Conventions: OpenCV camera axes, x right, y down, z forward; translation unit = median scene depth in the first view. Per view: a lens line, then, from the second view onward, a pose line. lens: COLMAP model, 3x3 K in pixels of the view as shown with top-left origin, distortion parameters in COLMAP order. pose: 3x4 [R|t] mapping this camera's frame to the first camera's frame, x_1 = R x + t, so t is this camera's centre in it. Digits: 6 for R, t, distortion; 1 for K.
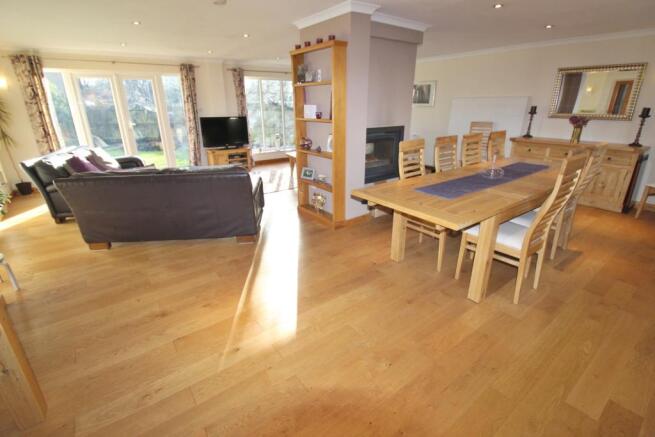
lens RADIAL K [[304.1, 0, 325.4], [0, 304.1, 215.7], [0, 0, 1]] dist [-0.013612, -0.007661]
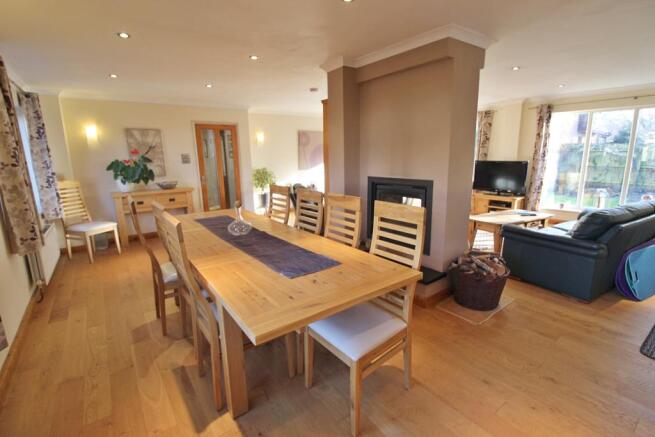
lens RADIAL K [[304.1, 0, 325.0], [0, 304.1, 214.5], [0, 0, 1]] dist [-0.013612, -0.007661]
pose [[0.010991, 0.197427, -0.980256, 0.976329], [-0.317461, 0.930288, 0.183803, -0.290664], [0.948208, 0.309173, 0.072900, 0.801428]]
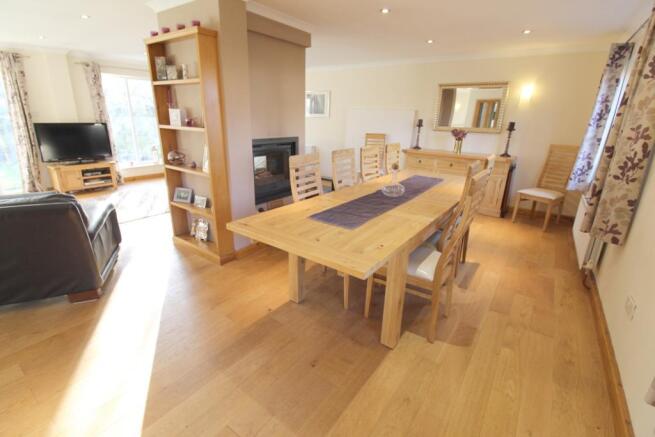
lens RADIAL K [[304.1, 0, 328.9], [0, 304.1, 215.1], [0, 0, 1]] dist [-0.013612, -0.007661]
pose [[0.949085, -0.064958, 0.308251, 0.059986], [0.074784, 0.996996, -0.020156, -0.044234], [-0.306015, 0.042182, 0.951092, 0.141102]]
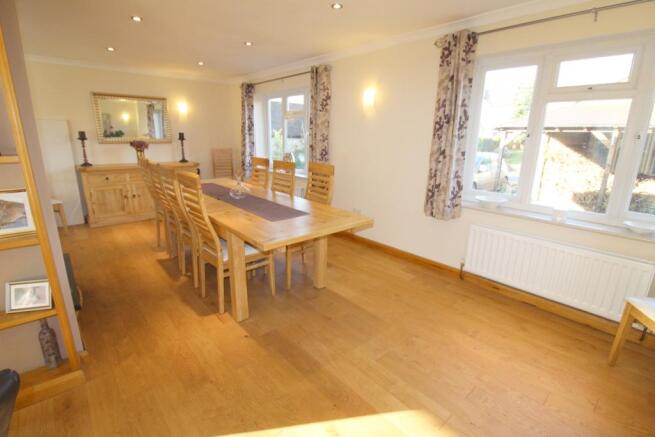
lens RADIAL K [[304.1, 0, 326.9], [0, 304.1, 216.4], [0, 0, 1]] dist [-0.013612, -0.007661]
pose [[-0.096279, -0.251743, 0.962993, -0.362563], [0.317506, 0.909178, 0.269418, -0.182460], [-0.943356, 0.331695, -0.007605, 0.516145]]
